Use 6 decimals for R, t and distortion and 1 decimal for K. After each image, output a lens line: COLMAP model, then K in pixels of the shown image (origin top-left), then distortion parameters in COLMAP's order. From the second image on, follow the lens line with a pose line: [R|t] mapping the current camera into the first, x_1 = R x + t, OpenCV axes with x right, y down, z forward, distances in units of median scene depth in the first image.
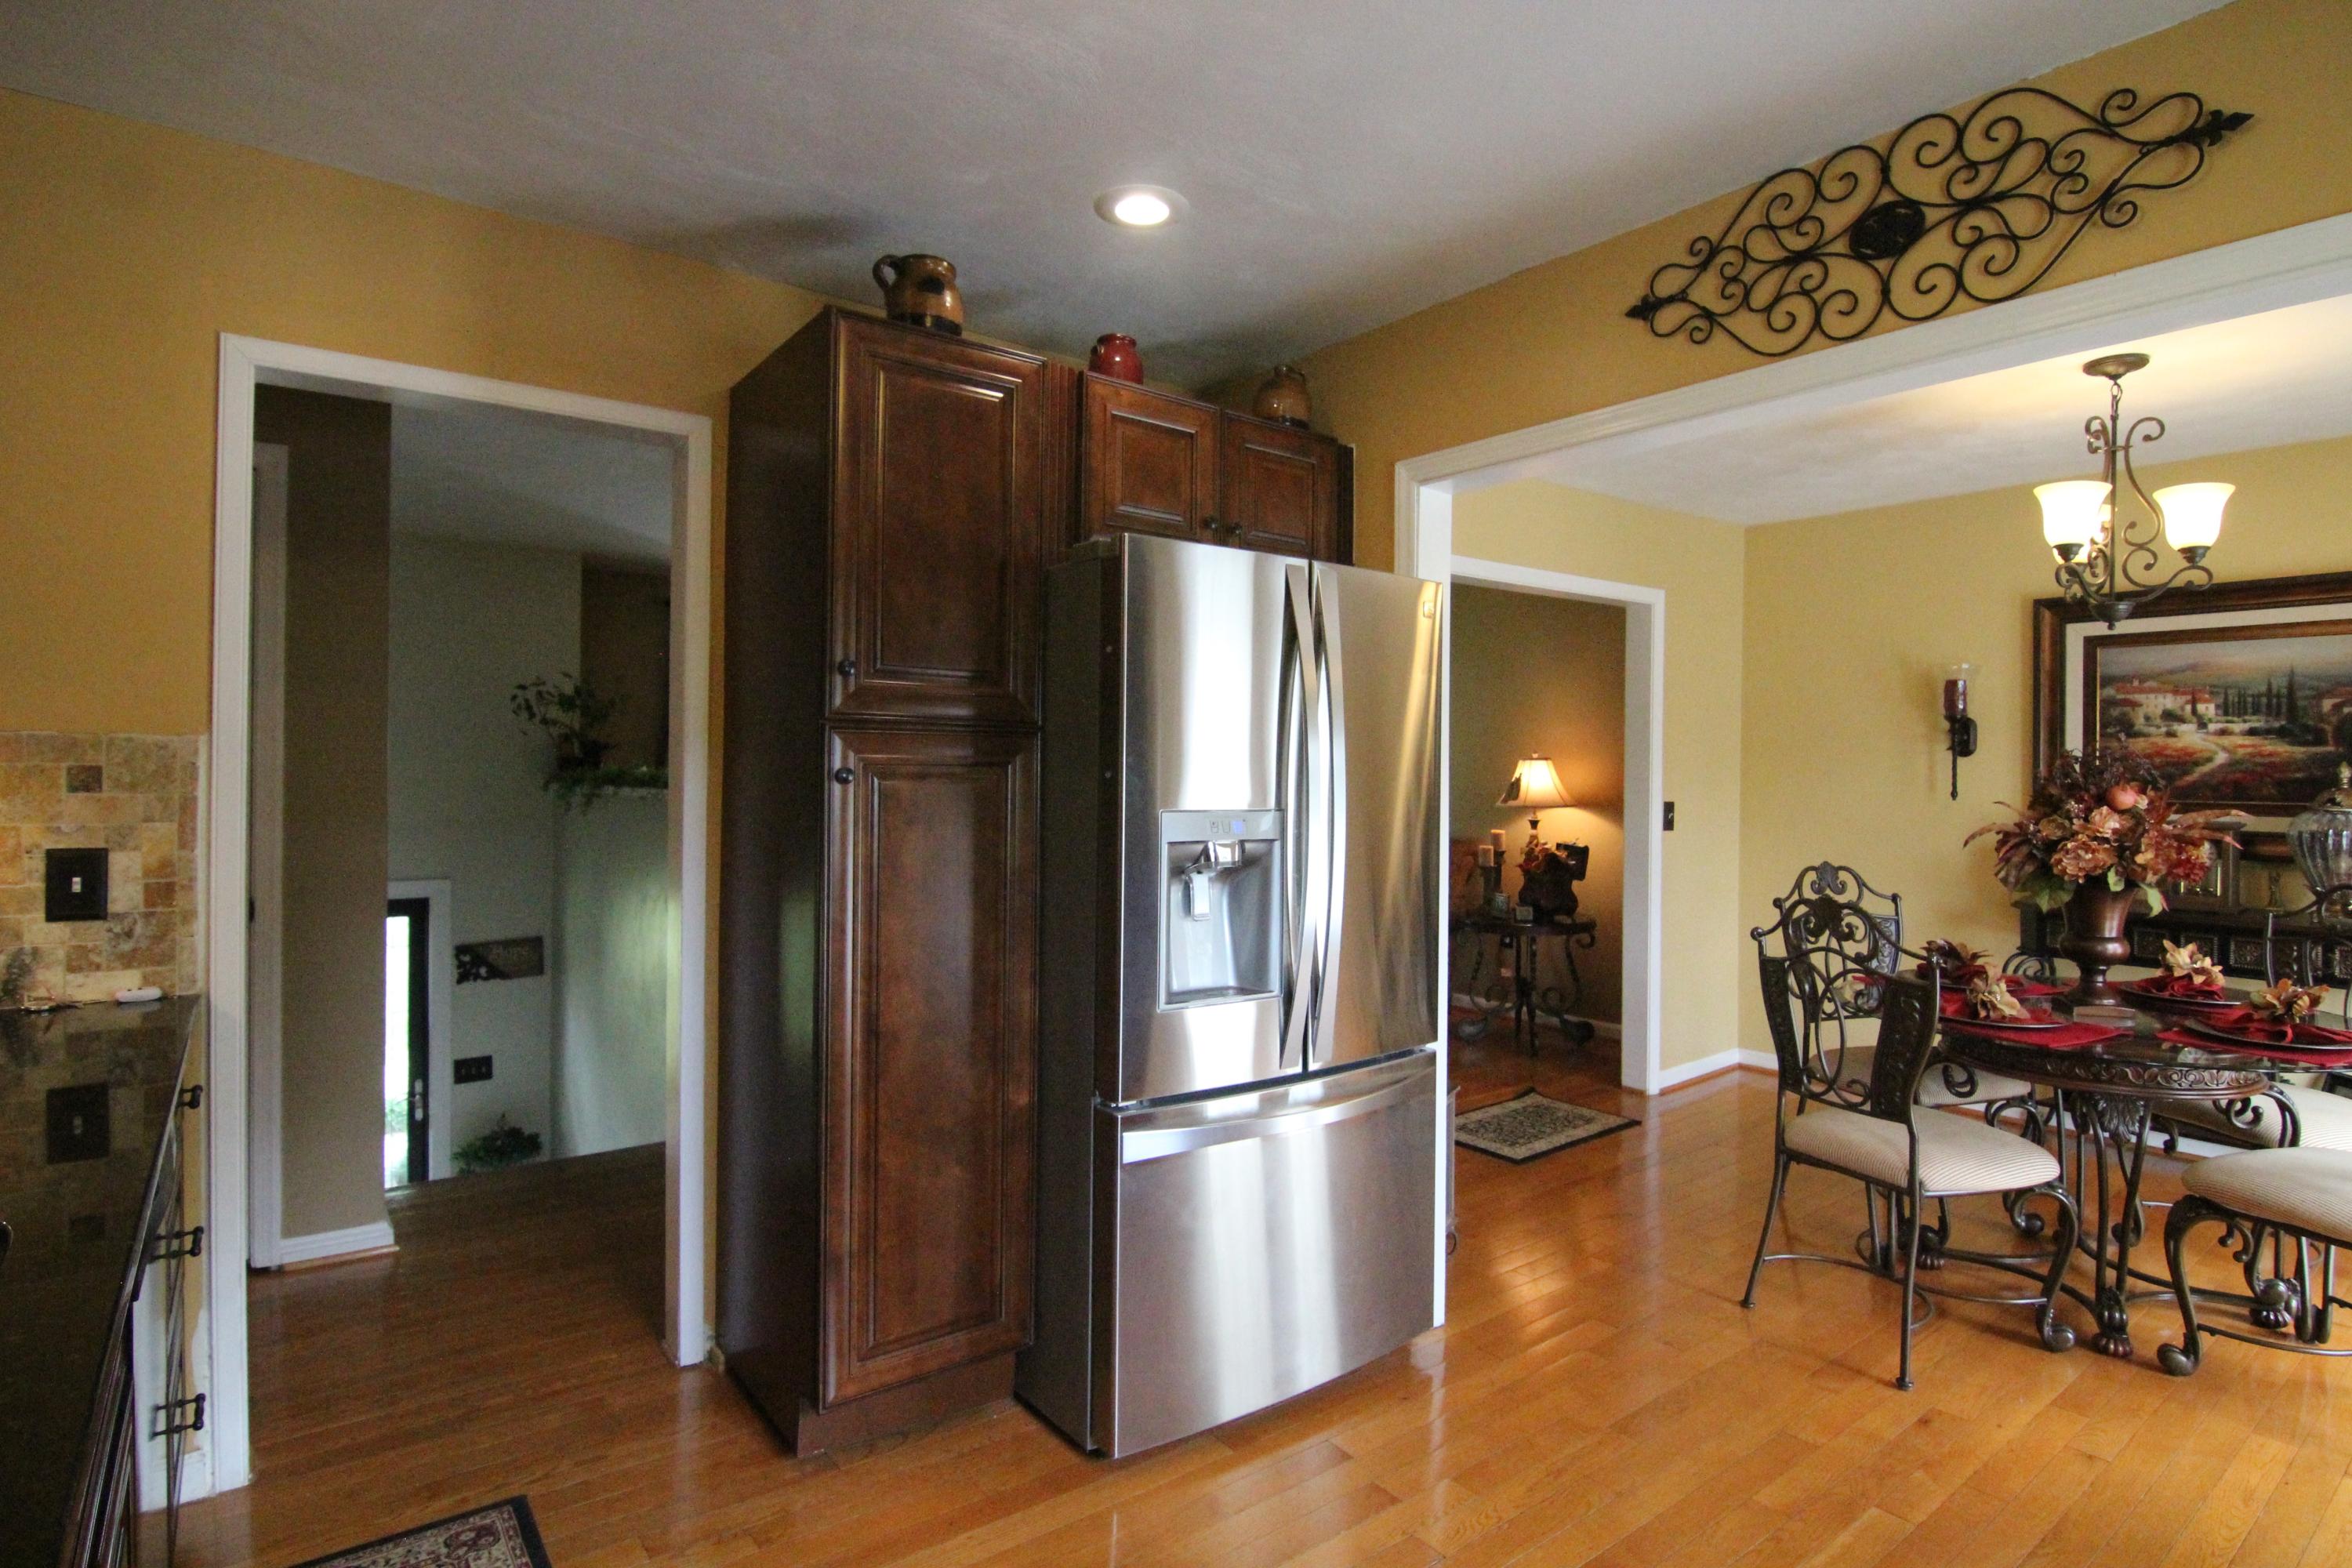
lens RADIAL K [[1198.1, 0, 1175.2], [0, 1198.1, 772.0], [0, 0, 1]] dist [0.003304, -0.018145]
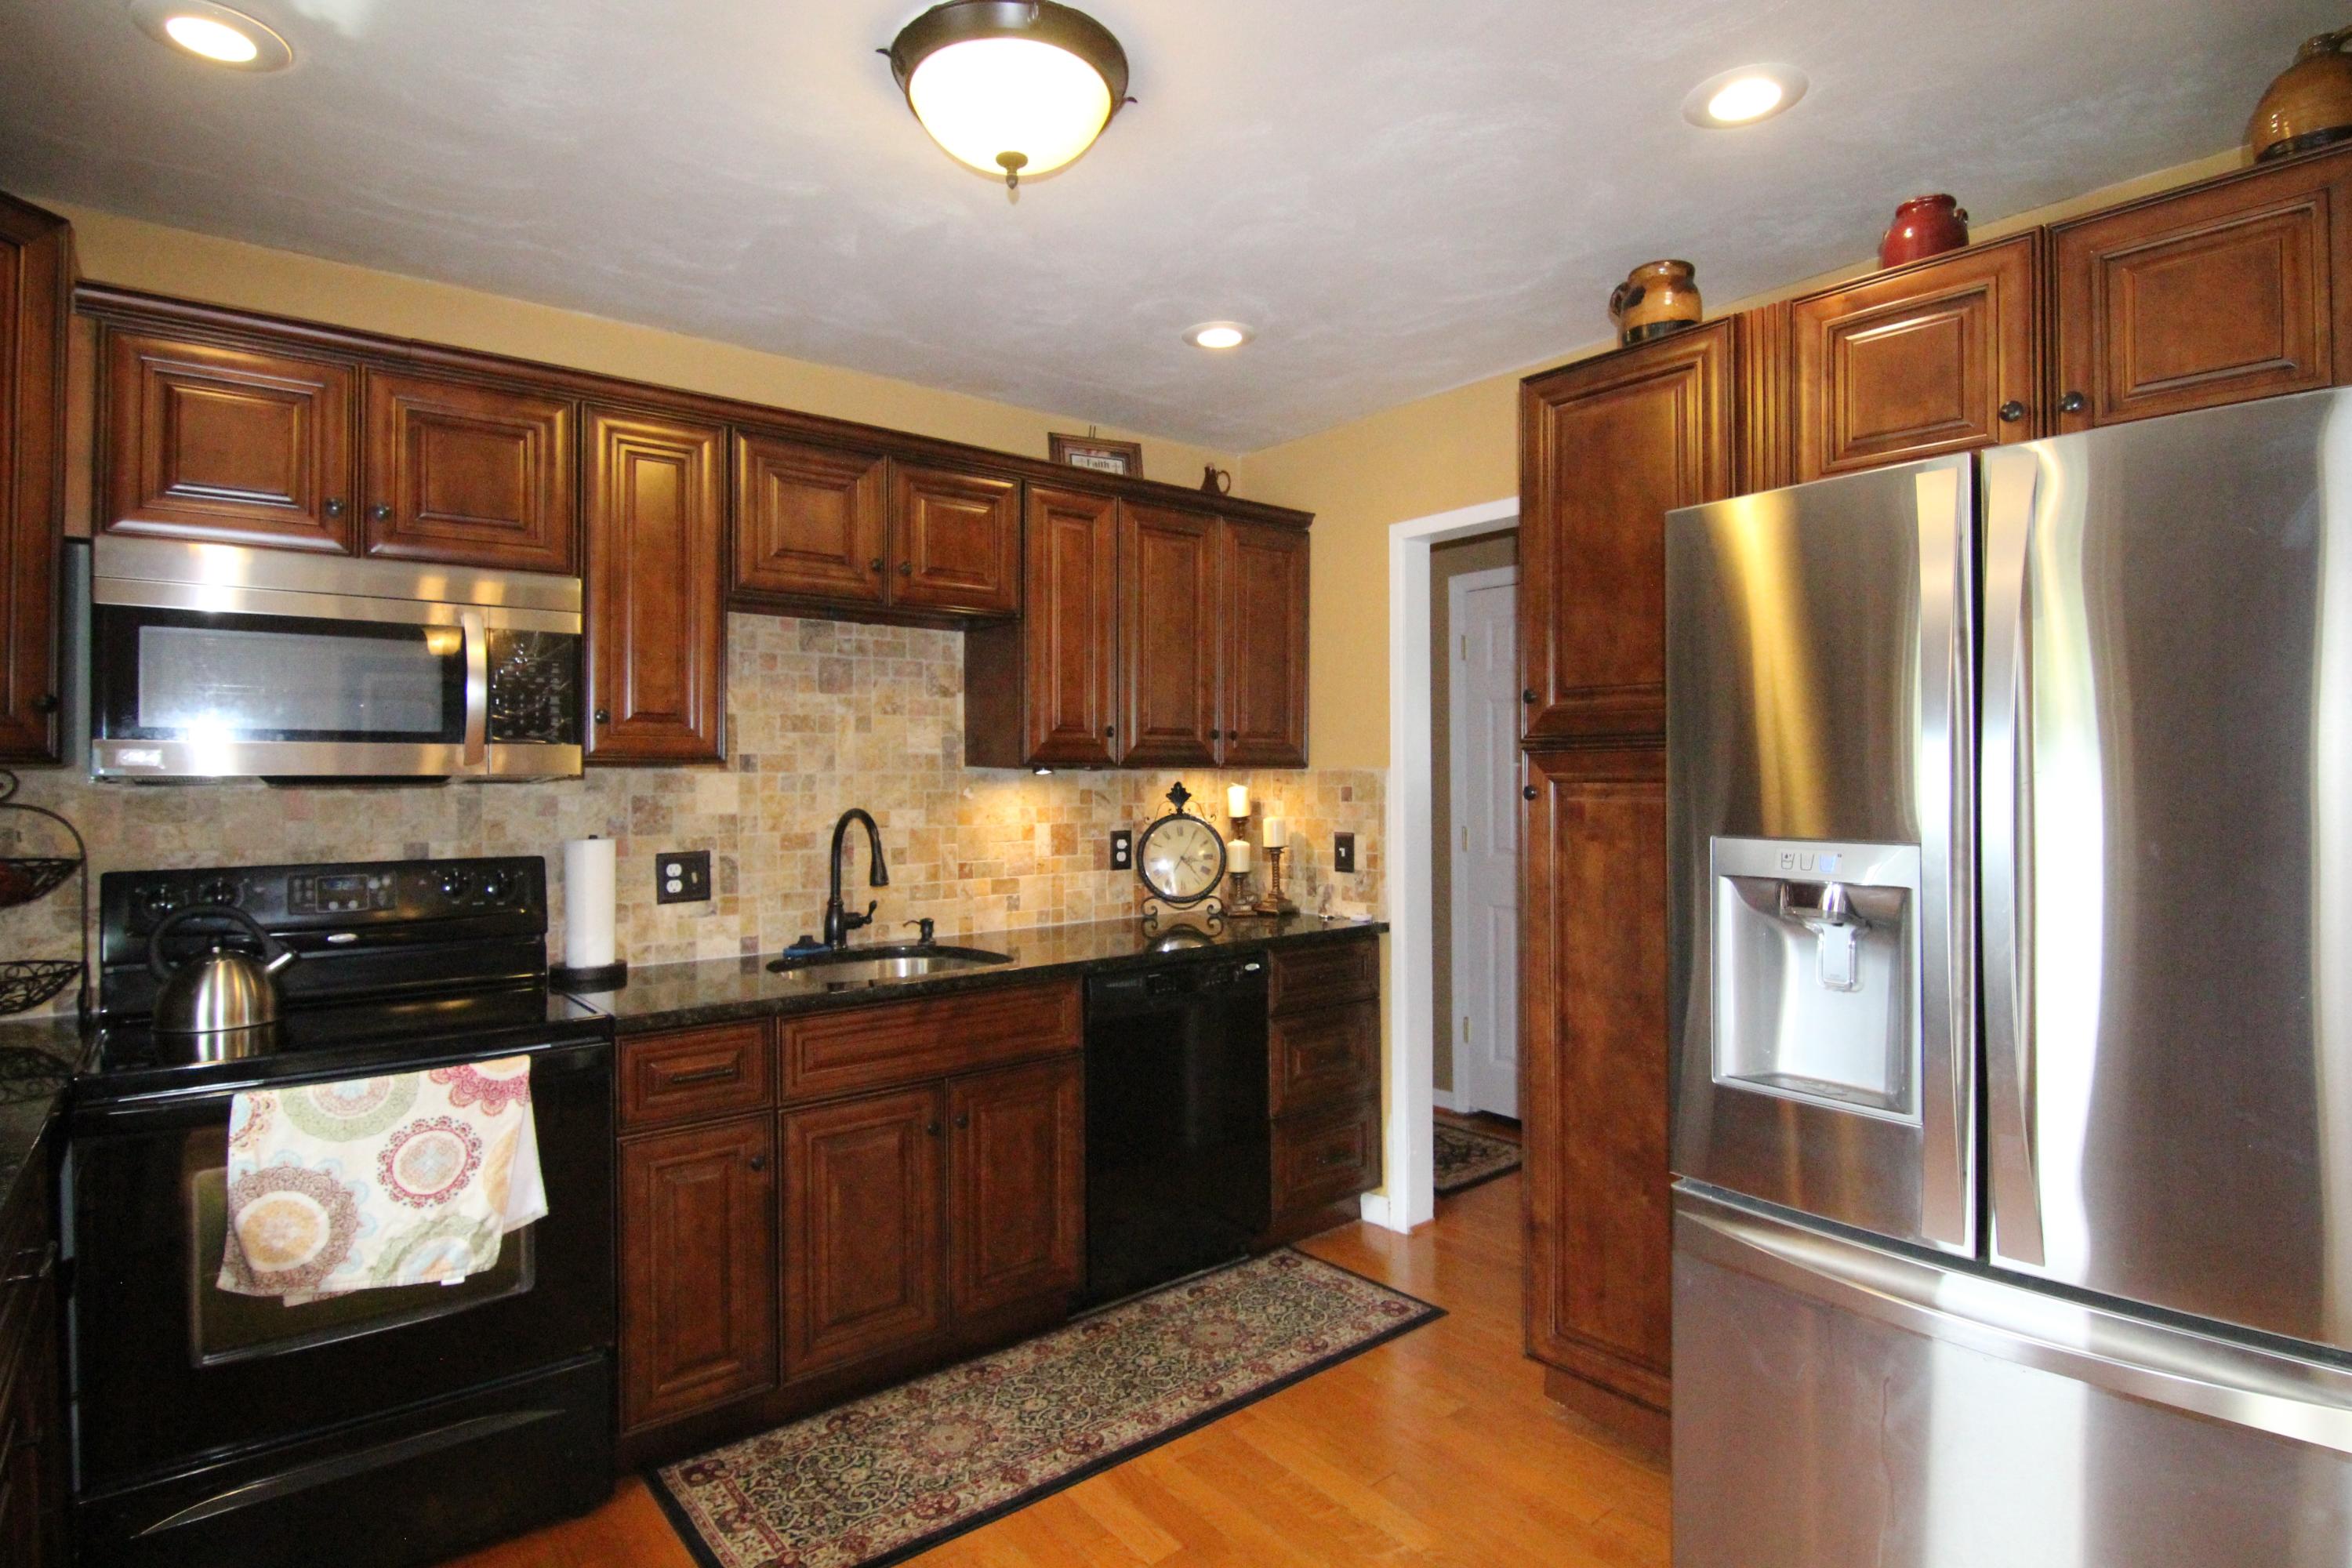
lens RADIAL K [[1198.1, 0, 1175.2], [0, 1198.1, 772.0], [0, 0, 1]] dist [0.003304, -0.018145]
pose [[0.019129, -0.017288, -0.999668, 0.894067], [0.004326, 0.999843, -0.017208, 0.002239], [0.999808, -0.003995, 0.019201, 0.693228]]
